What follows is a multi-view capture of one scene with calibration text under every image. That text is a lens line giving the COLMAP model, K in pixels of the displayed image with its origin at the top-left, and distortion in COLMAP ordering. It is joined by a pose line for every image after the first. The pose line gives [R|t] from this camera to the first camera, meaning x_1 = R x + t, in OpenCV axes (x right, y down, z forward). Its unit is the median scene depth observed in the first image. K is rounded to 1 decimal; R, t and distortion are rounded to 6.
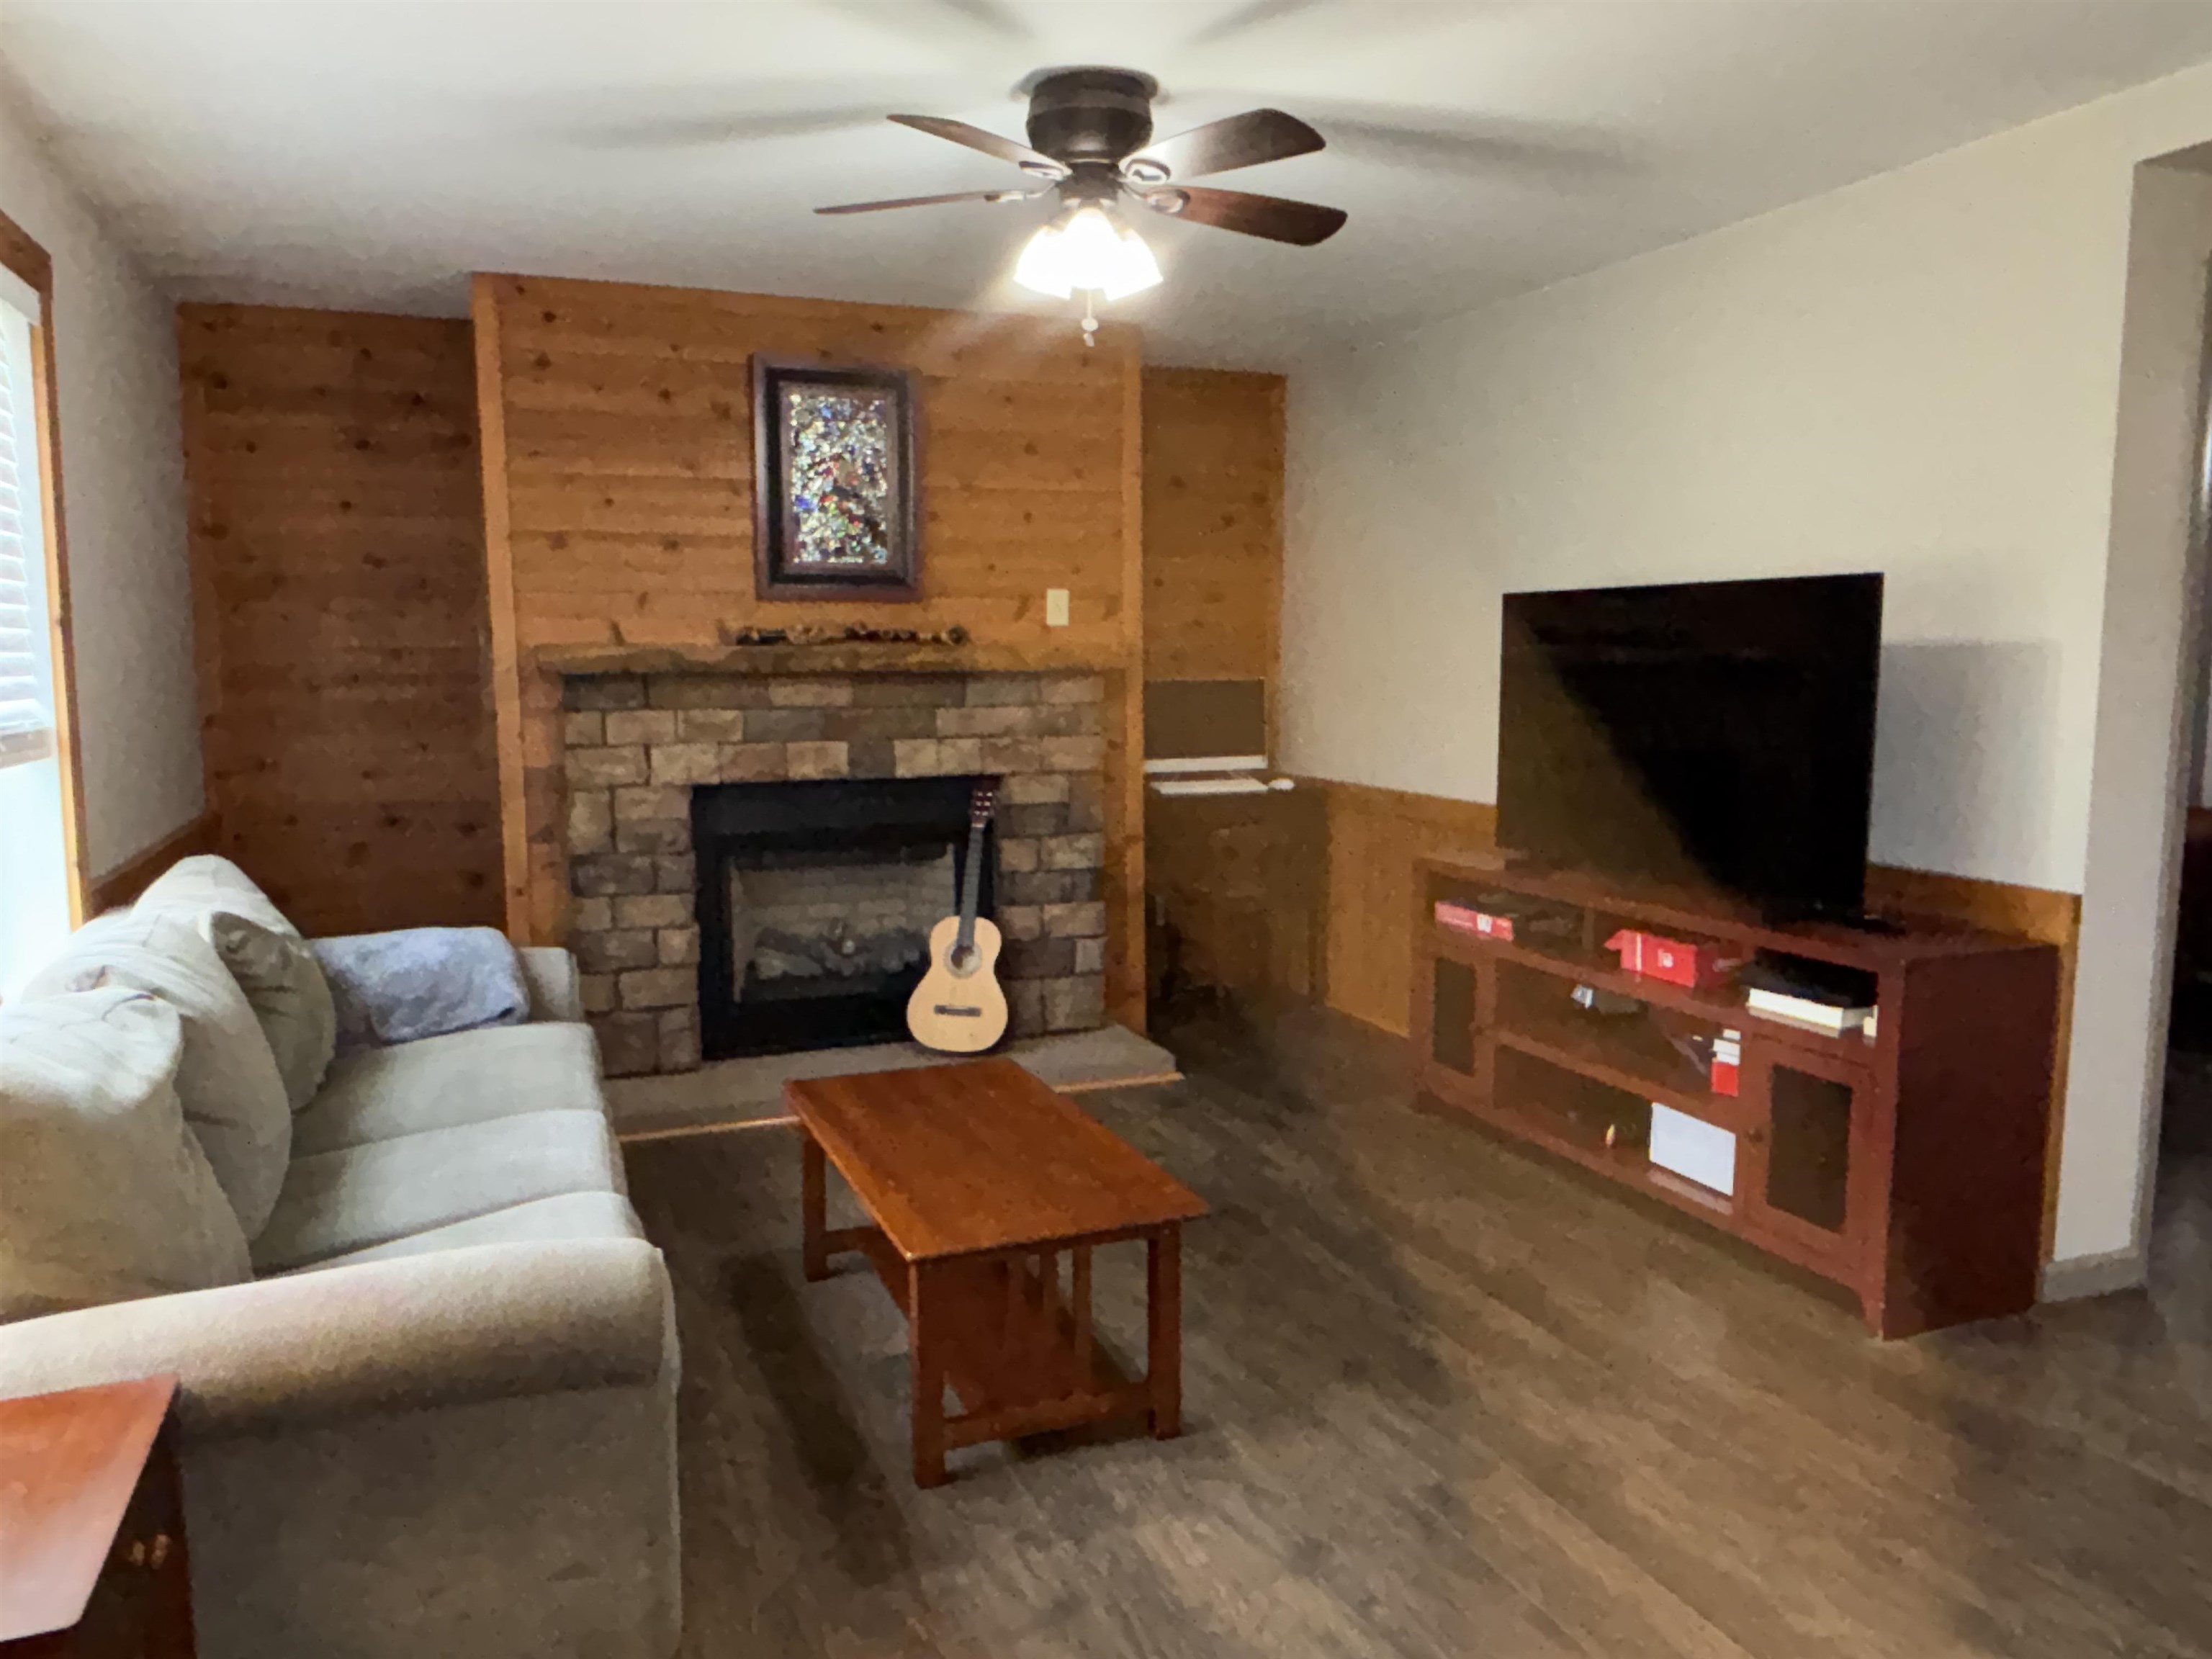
lens RADIAL K [[1552.4, 0, 1104.3], [0, 1552.4, 842.2], [0, 0, 1]] dist [0.005439, -0.016902]
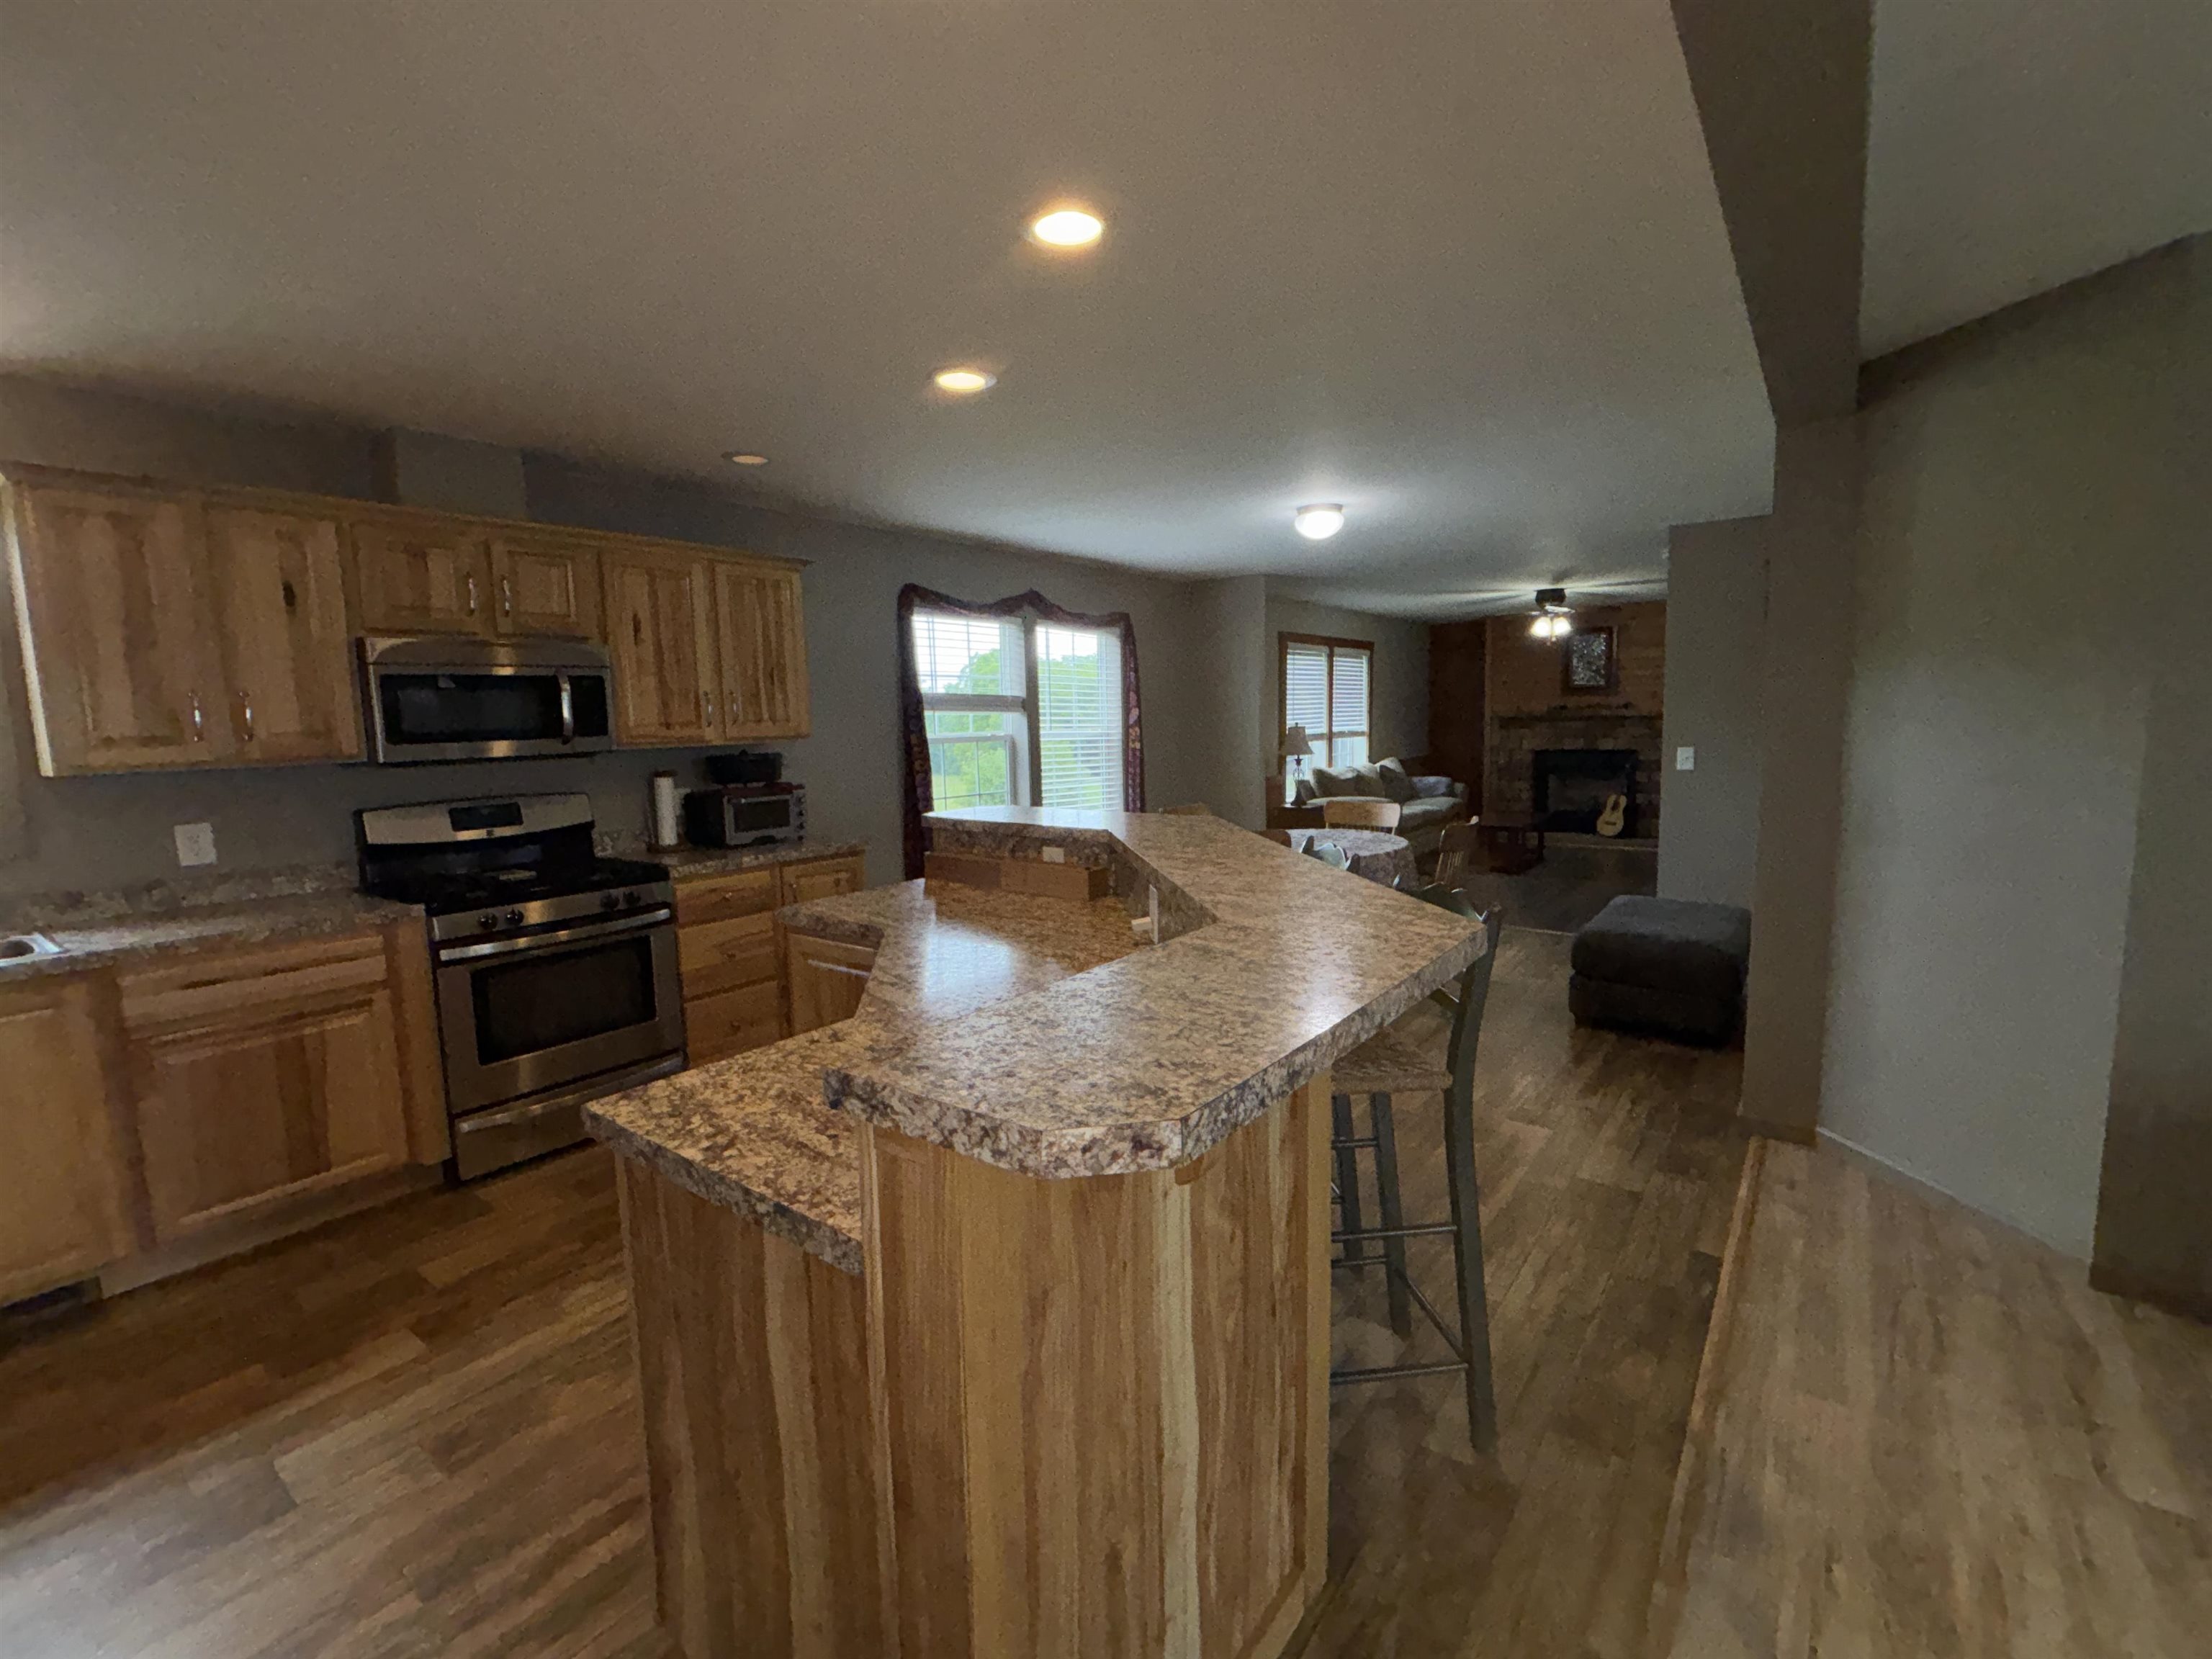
lens RADIAL K [[972.4, 0, 1107.9], [0, 972.4, 819.7], [0, 0, 1]] dist [0.001081, -0.000289]
pose [[0.509830, 0.080711, -0.856480, 1.122556], [-0.081738, 0.995630, 0.045169, 0.097529], [0.856383, 0.046978, 0.514200, -0.938463]]
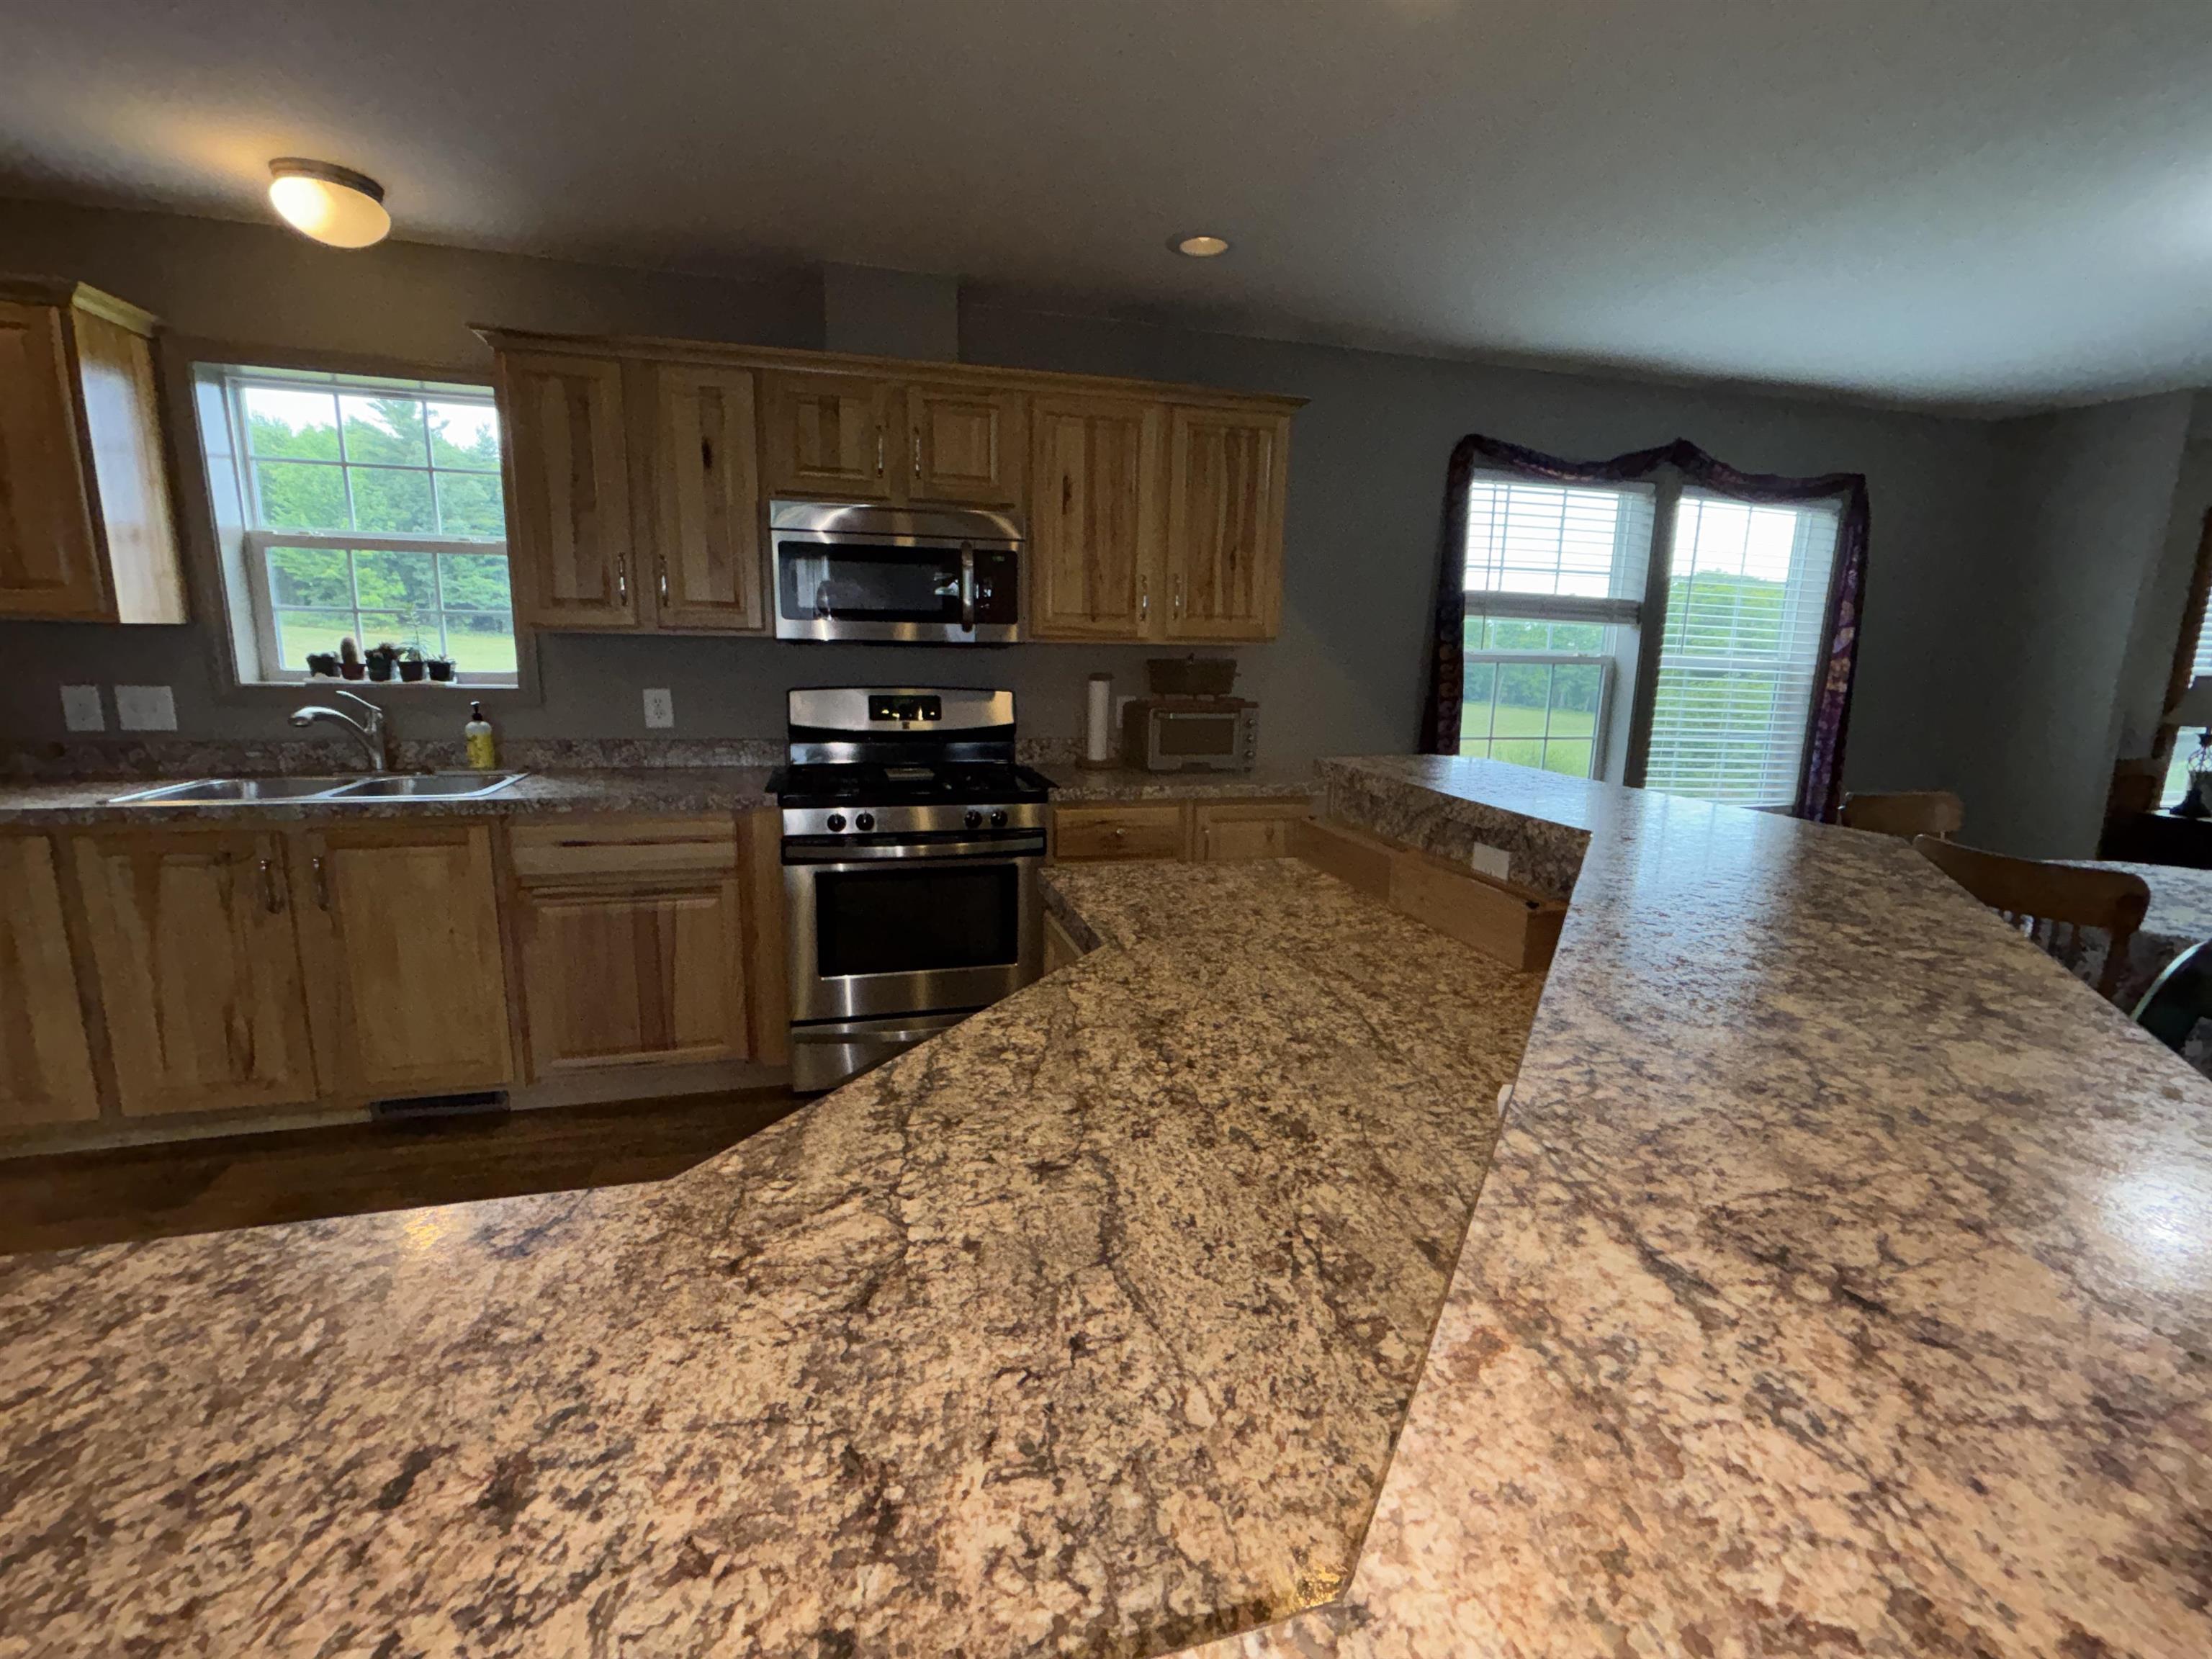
lens RADIAL K [[972.4, 0, 1107.6], [0, 972.4, 822.7], [0, 0, 1]] dist [0.001081, -0.000289]
pose [[-0.120775, 0.180441, -0.976143, 0.954382], [-0.142487, 0.970007, 0.196936, 0.092659], [0.982401, 0.162873, -0.091442, -0.787063]]
